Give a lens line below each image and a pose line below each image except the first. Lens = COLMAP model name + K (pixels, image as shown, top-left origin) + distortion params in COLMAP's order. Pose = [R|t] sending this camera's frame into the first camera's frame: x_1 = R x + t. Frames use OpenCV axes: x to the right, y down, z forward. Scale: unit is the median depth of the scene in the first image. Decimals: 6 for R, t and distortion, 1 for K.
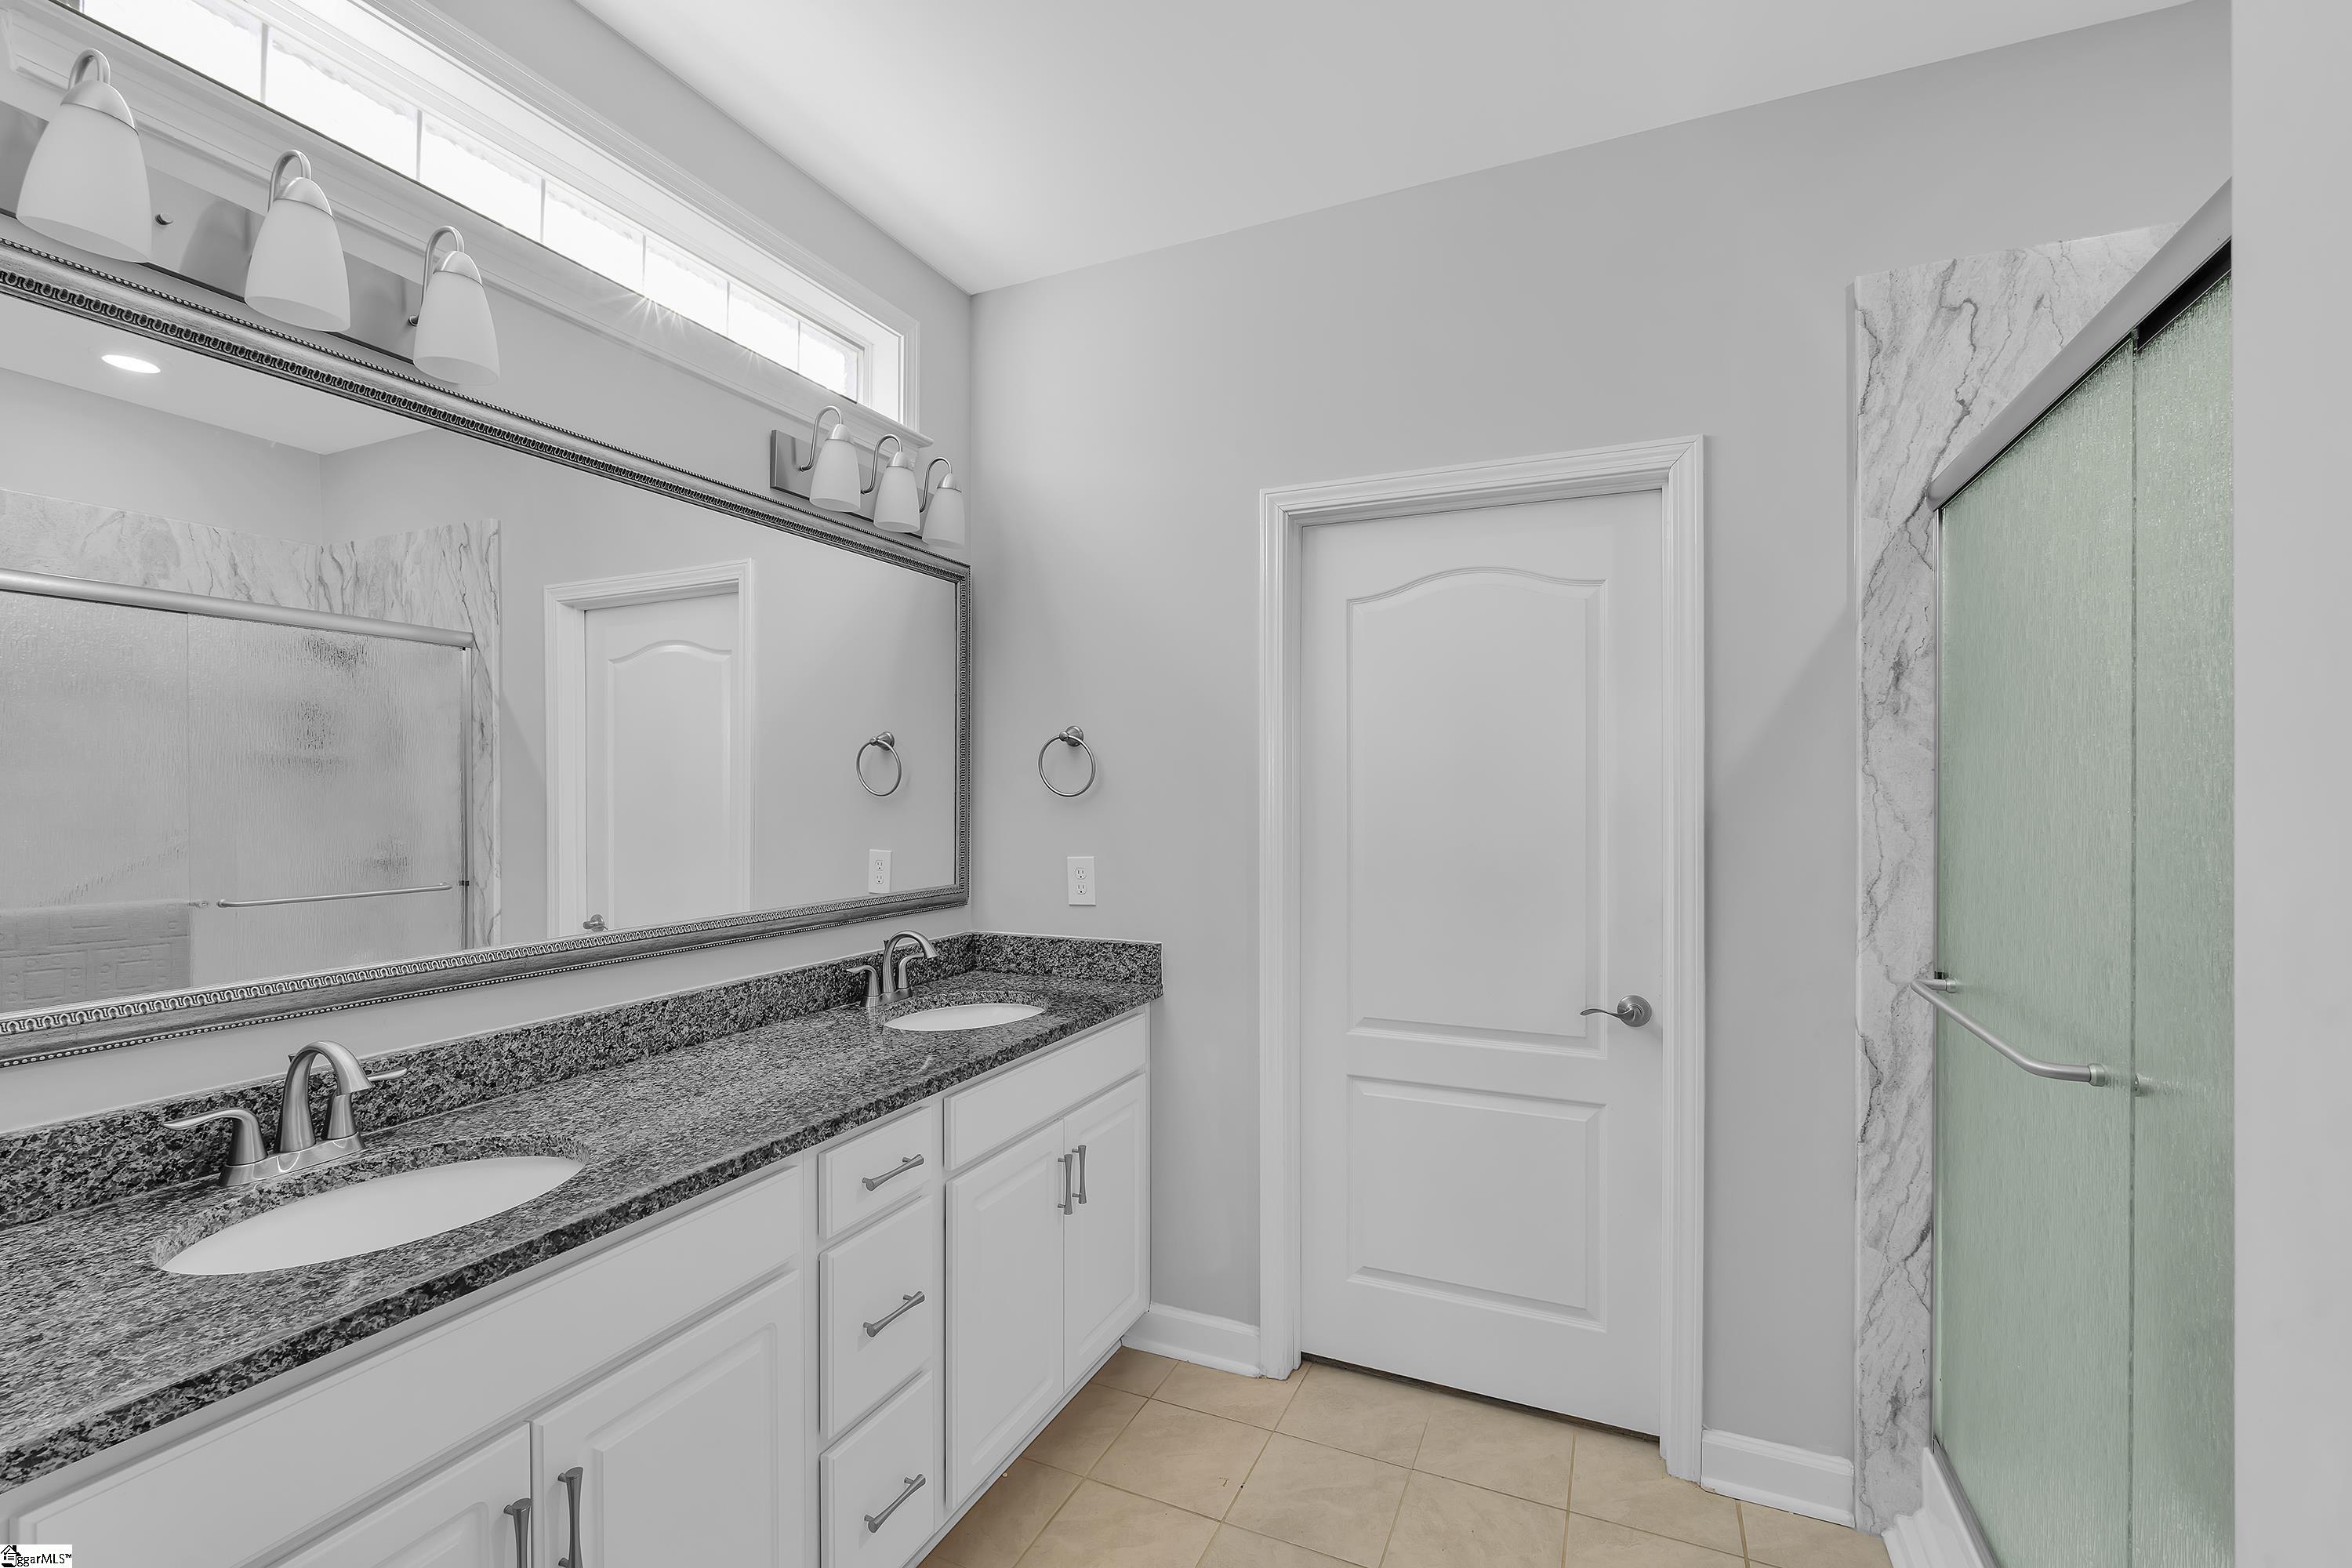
lens RADIAL K [[1038.7, 0, 1176.0], [0, 1038.7, 784.0], [0, 0, 1]] dist [0.001098, 0.000079]
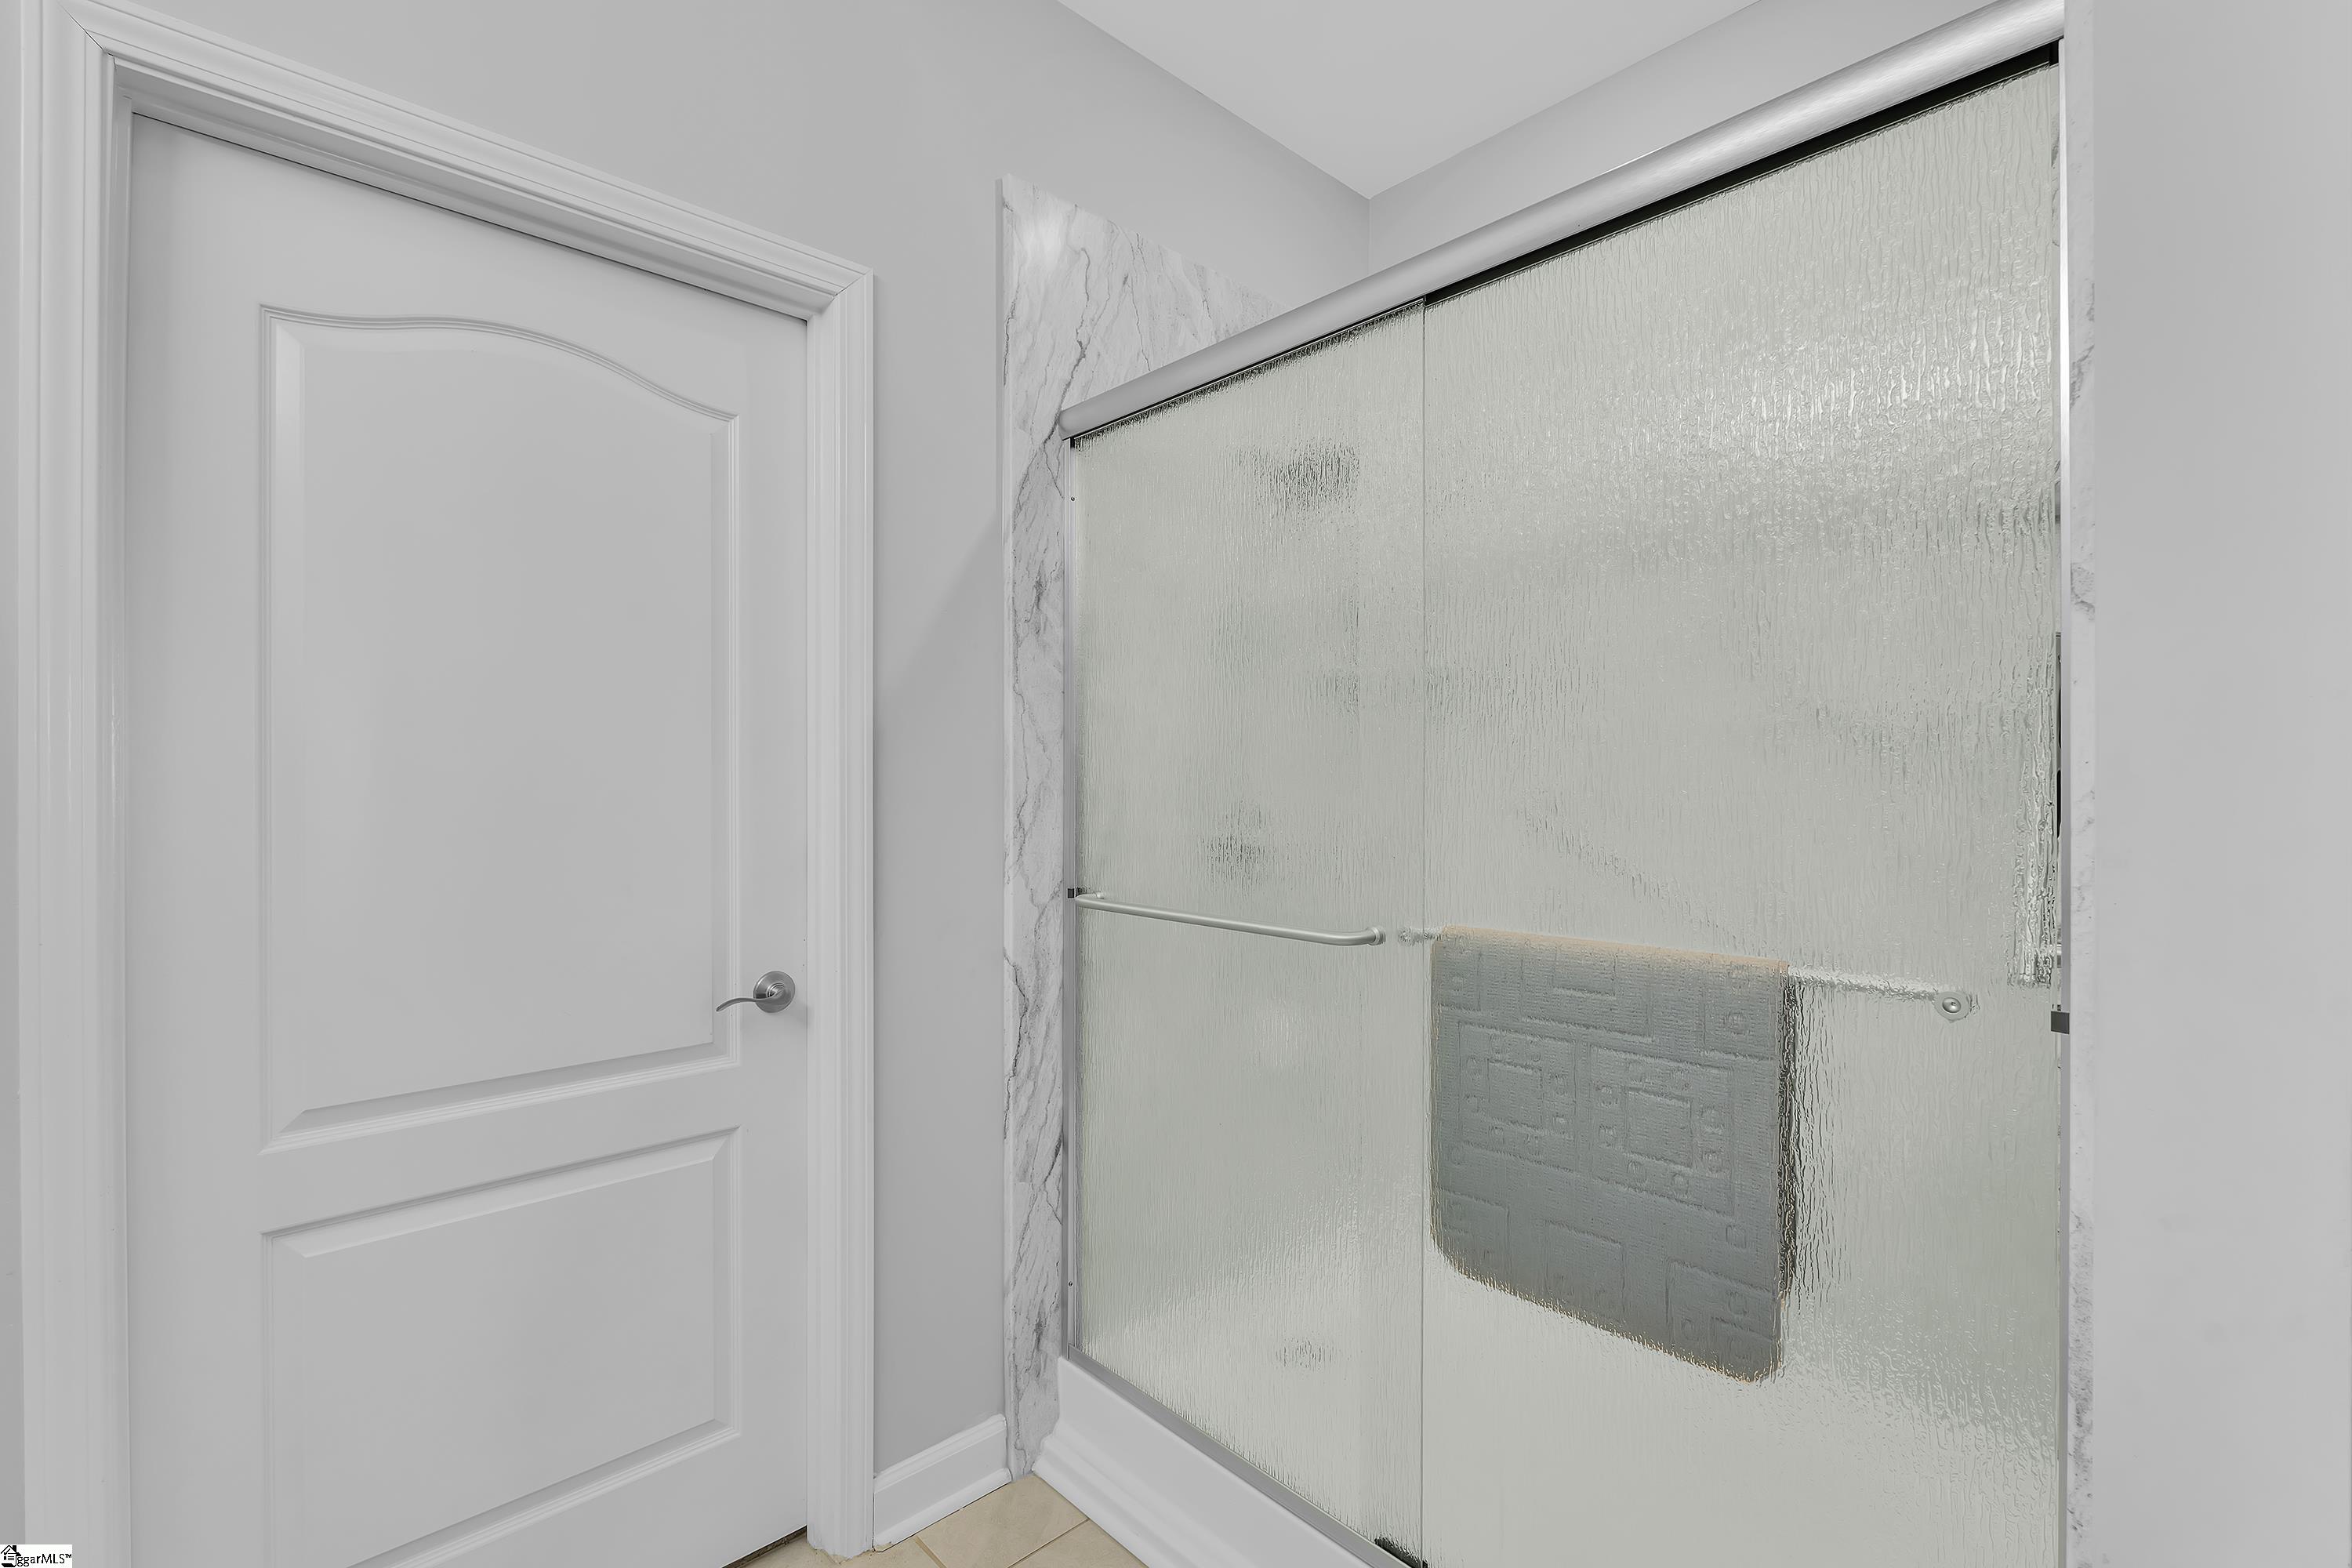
lens RADIAL K [[1028.2, 0, 1176.0], [0, 1028.2, 784.0], [0, 0, 1]] dist [-0.009067, -0.000195]
pose [[0.385214, 0.000172, 0.922827, -0.159458], [0.002052, 0.999997, -0.001043, 0.076779], [-0.922825, 0.002295, 0.385213, 0.499896]]
